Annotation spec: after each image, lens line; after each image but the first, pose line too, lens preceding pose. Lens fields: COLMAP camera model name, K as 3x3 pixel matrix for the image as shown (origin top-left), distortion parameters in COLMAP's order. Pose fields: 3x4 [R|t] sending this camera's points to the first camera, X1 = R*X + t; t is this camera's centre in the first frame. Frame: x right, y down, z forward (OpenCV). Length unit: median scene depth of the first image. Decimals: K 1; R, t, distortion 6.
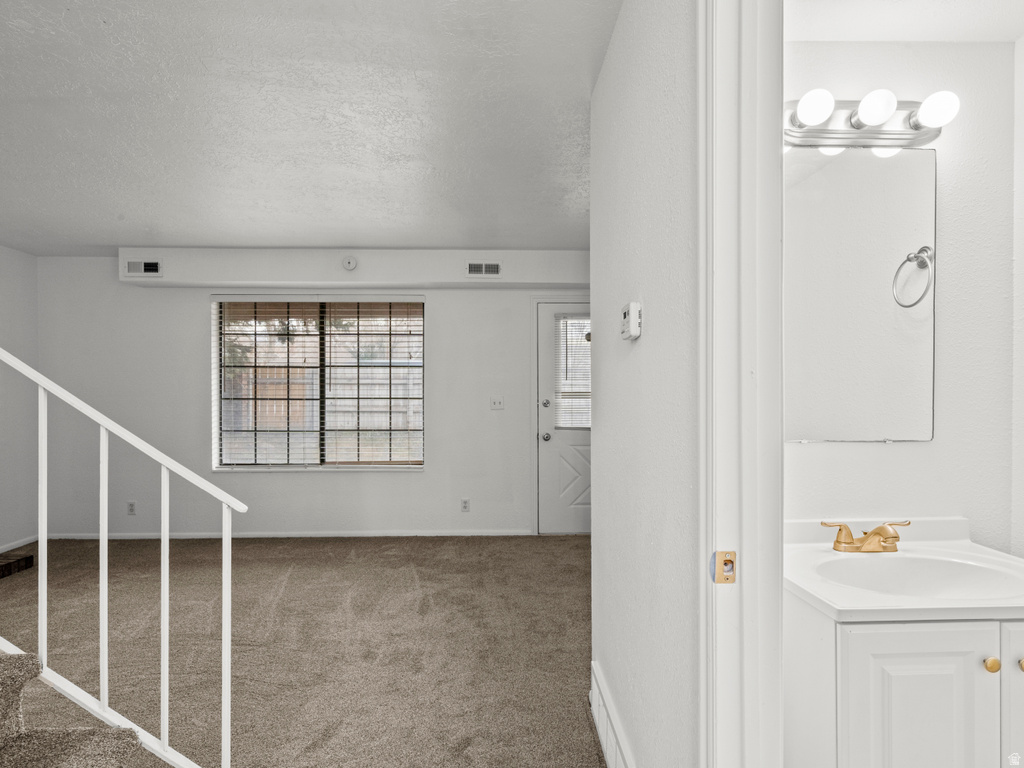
lens RADIAL K [[592.6, 0, 506.4], [0, 592.6, 389.4], [0, 0, 1]] dist [-0.001121, 0.003800]
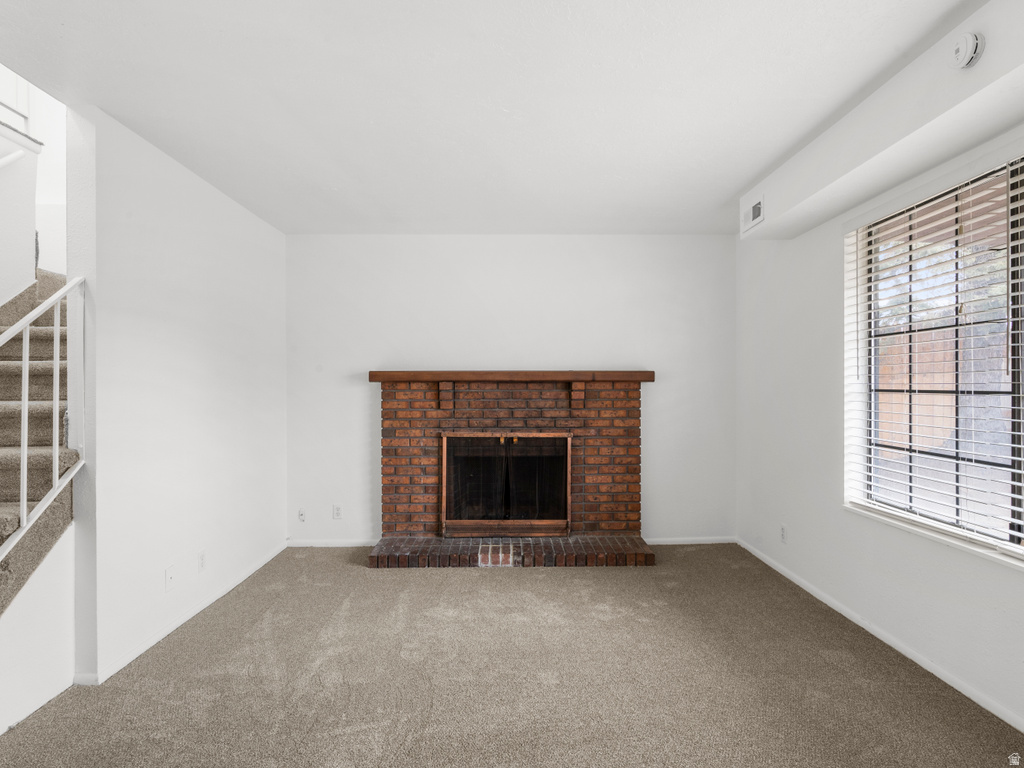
lens RADIAL K [[585.6, 0, 510.5], [0, 585.6, 387.7], [0, 0, 1]] dist [-0.004859, 0.004240]
pose [[-0.014057, 0.003559, -0.999895, 0.119156], [0.014288, 0.999892, 0.003358, 0.005554], [0.999799, -0.014239, -0.014107, 0.652471]]
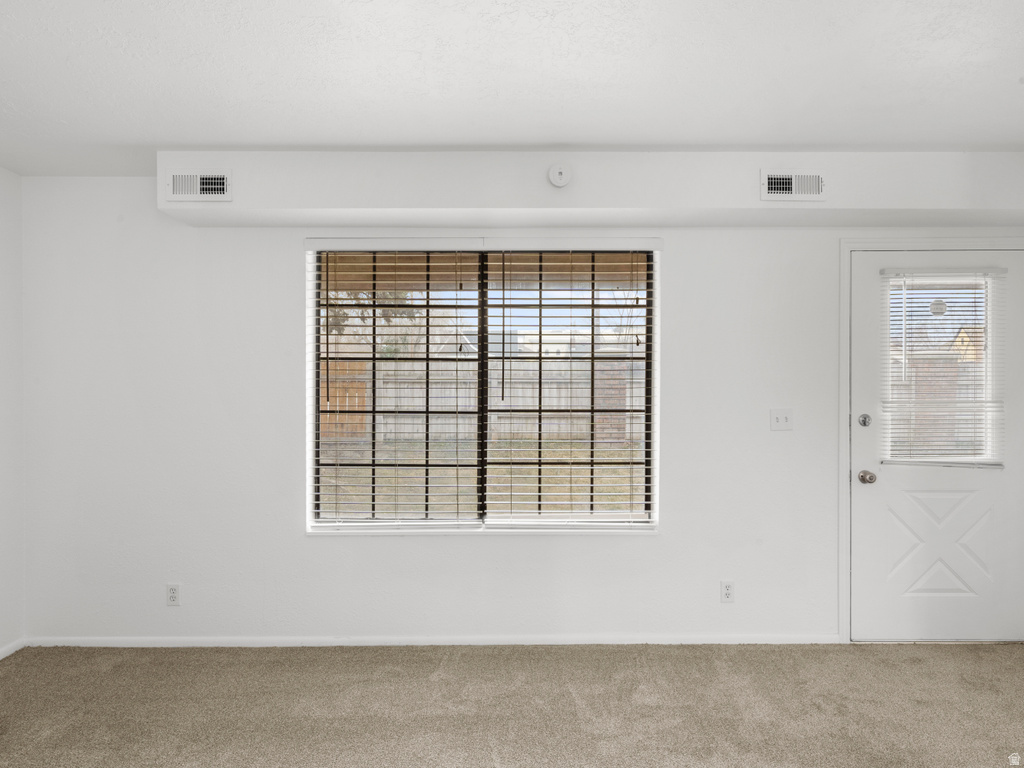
lens RADIAL K [[594.2, 0, 510.7], [0, 594.2, 392.3], [0, 0, 1]] dist [-0.000106, 0.004871]
pose [[0.999762, 0.000550, -0.021818, -0.273948], [-0.000428, 0.999984, 0.005569, -0.008004], [0.021821, -0.005558, 0.999746, 0.400984]]
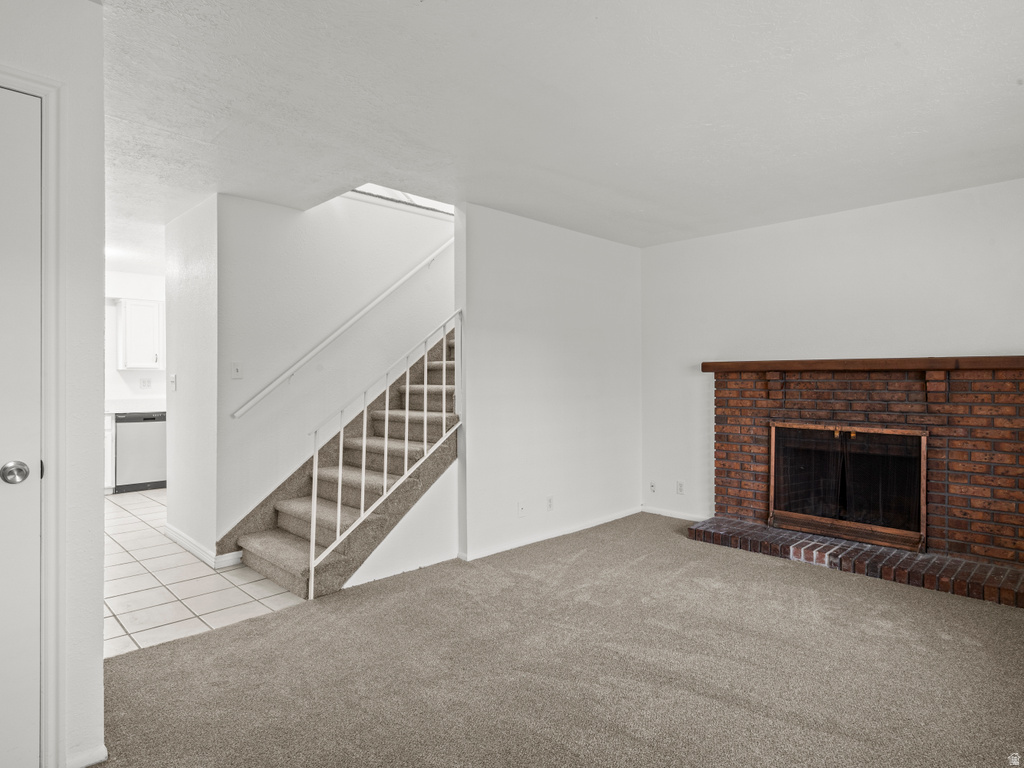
lens RADIAL K [[588.6, 0, 508.8], [0, 588.6, 383.6], [0, 0, 1]] dist [-0.002958, 0.004421]
pose [[-0.729882, 0.010811, -0.683487, 0.135432], [0.012049, 0.999923, 0.002949, 0.008790], [0.683467, -0.006083, -0.729956, 0.909011]]
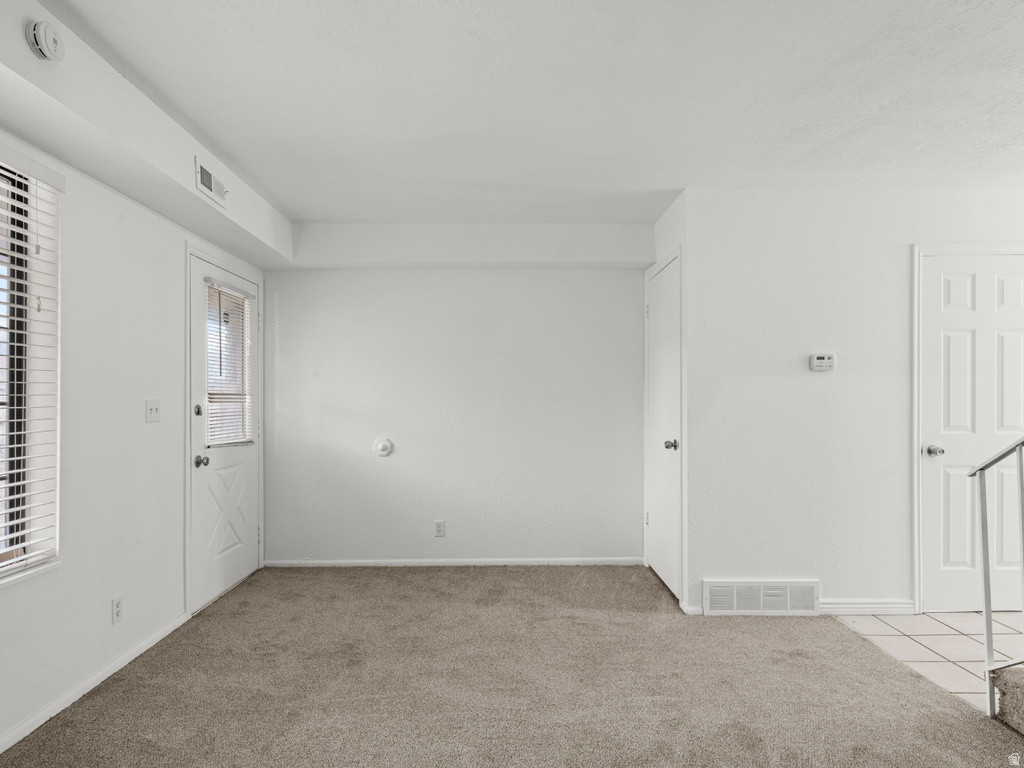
lens RADIAL K [[591.5, 0, 509.6], [0, 591.5, 395.0], [0, 0, 1]] dist [-0.002667, 0.005150]
pose [[0.006165, 0.010260, 0.999928, -0.585858], [-0.009477, 0.999903, -0.010202, 0.009696], [-0.999936, -0.009414, 0.006261, 0.656127]]
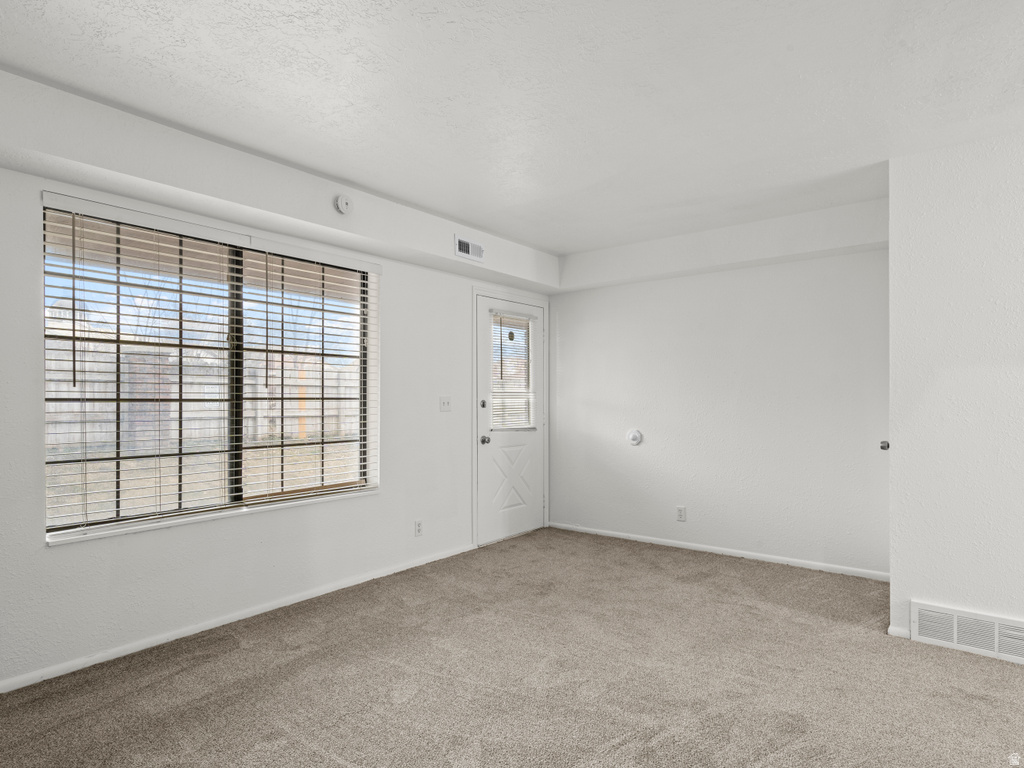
lens RADIAL K [[594.2, 0, 510.7], [0, 594.2, 392.3], [0, 0, 1]] dist [-0.000106, 0.004871]
pose [[0.638845, 0.008136, 0.769293, -0.624914], [-0.007346, 0.999963, -0.004475, 0.009060], [-0.769301, -0.002792, 0.638881, 0.374598]]
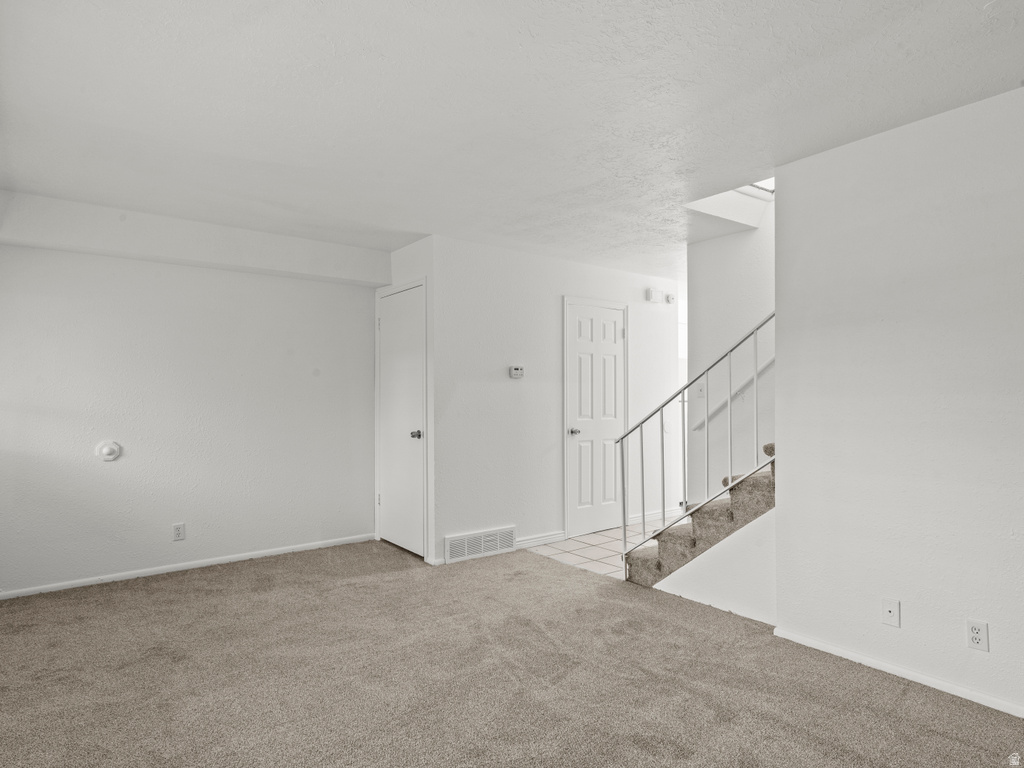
lens RADIAL K [[588.6, 0, 508.8], [0, 588.6, 383.6], [0, 0, 1]] dist [-0.002958, 0.004421]
pose [[-0.594501, 0.022292, 0.803786, -0.668530], [-0.004600, 0.999505, -0.031123, 0.010865], [-0.804082, -0.022200, -0.594104, 0.878334]]
